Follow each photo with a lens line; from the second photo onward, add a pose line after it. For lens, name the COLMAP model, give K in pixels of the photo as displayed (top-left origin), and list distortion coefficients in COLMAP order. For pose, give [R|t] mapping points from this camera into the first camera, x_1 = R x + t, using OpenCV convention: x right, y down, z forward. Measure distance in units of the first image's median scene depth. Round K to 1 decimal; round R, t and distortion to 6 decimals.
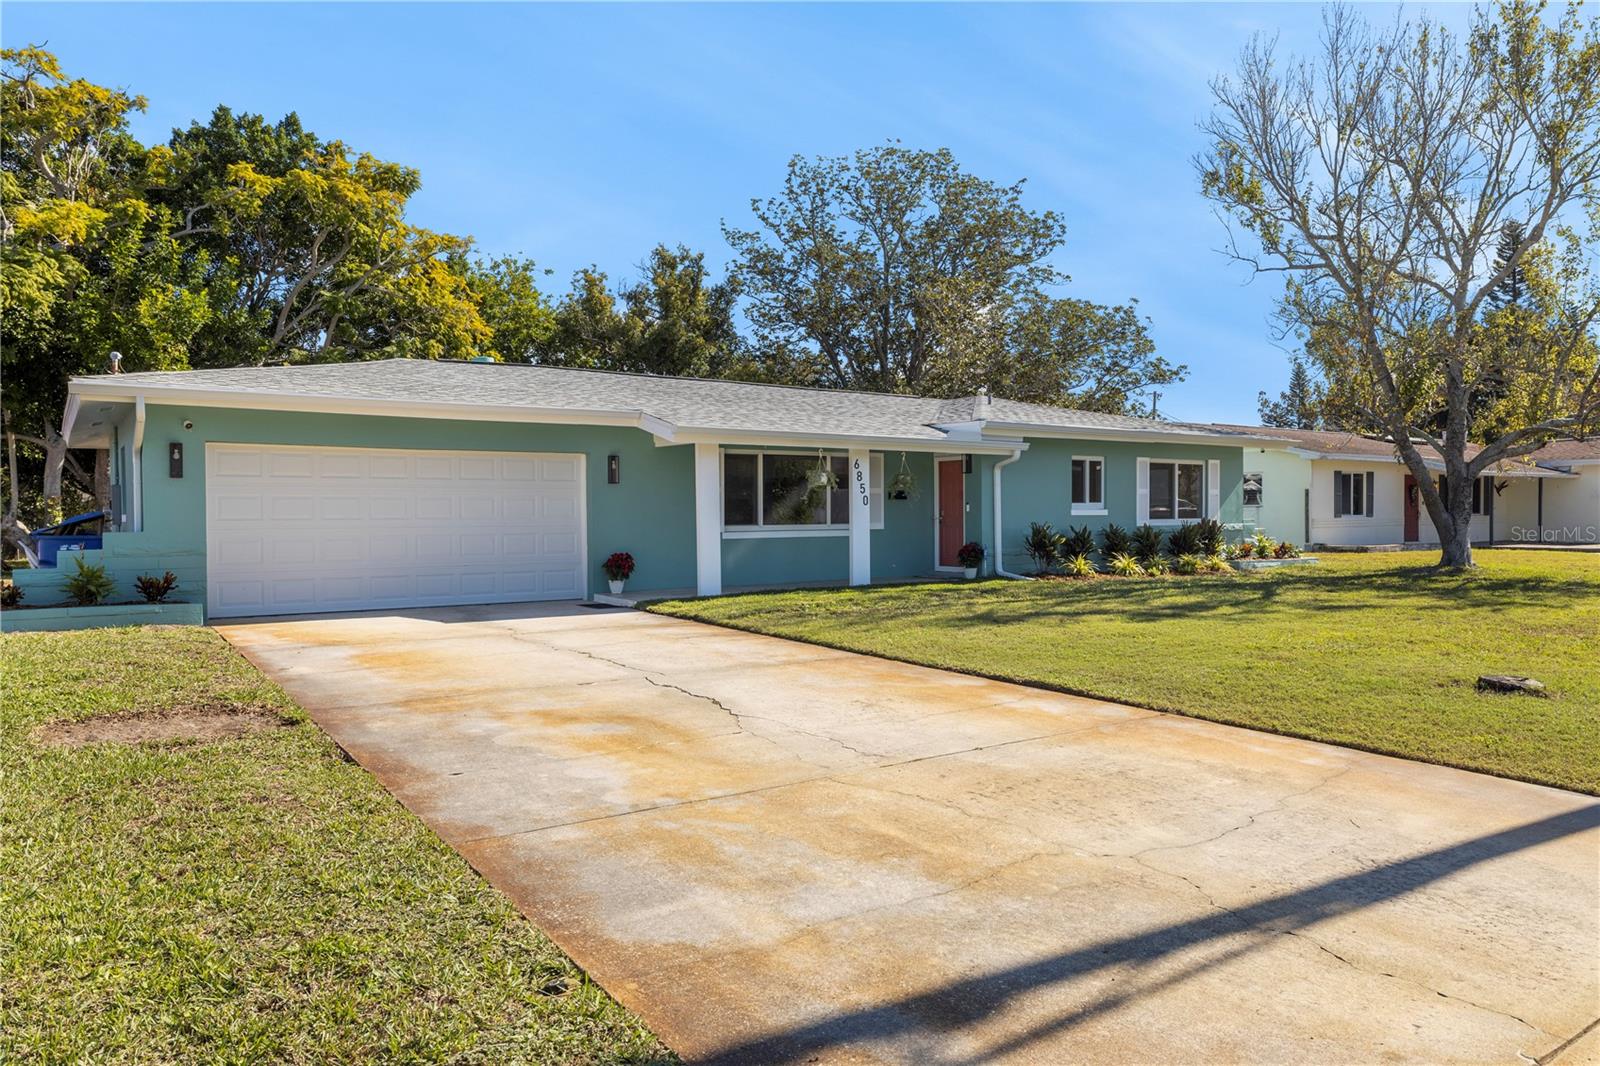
lens RADIAL K [[1067.6, 0, 805.2], [0, 1067.6, 533.0], [0, 0, 1]] dist [0.005893, -0.000369]
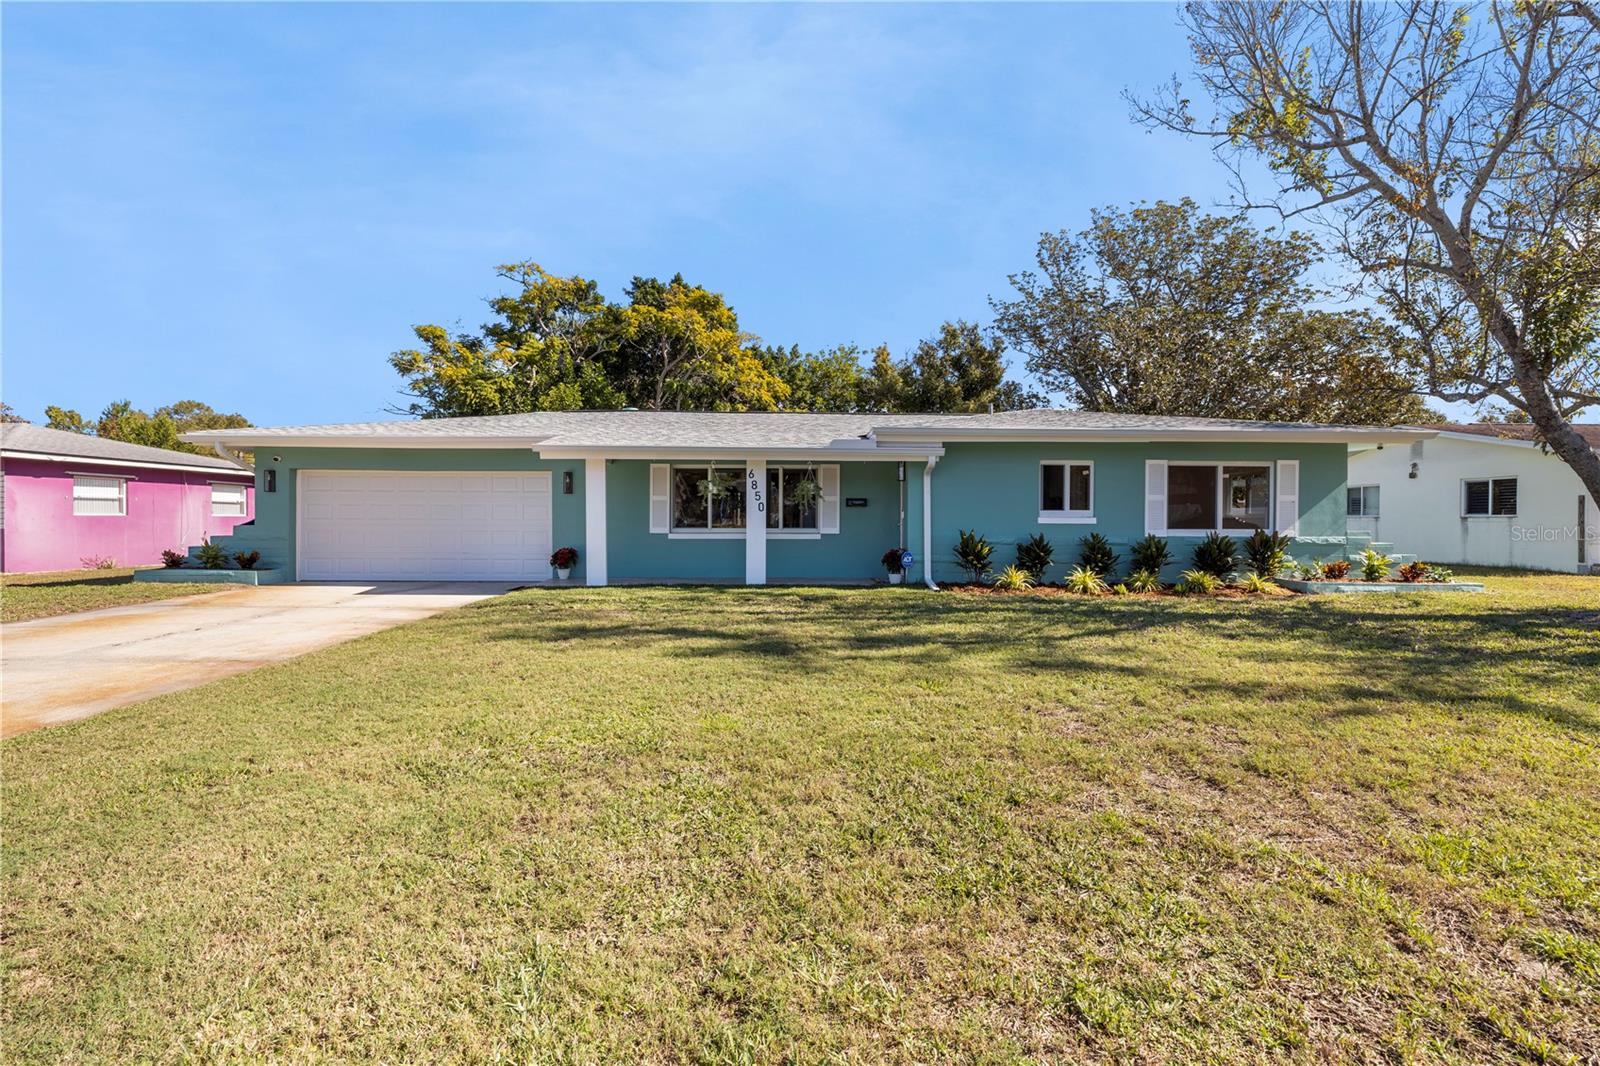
lens RADIAL K [[672.5, 0, 795.8], [0, 672.5, 526.6], [0, 0, 1]] dist [0.001166, 0.000156]
pose [[0.829621, 0.016847, -0.558073, 0.402145], [-0.019794, 0.999804, 0.000756, -0.010113], [0.557976, 0.010419, 0.829792, 0.385203]]
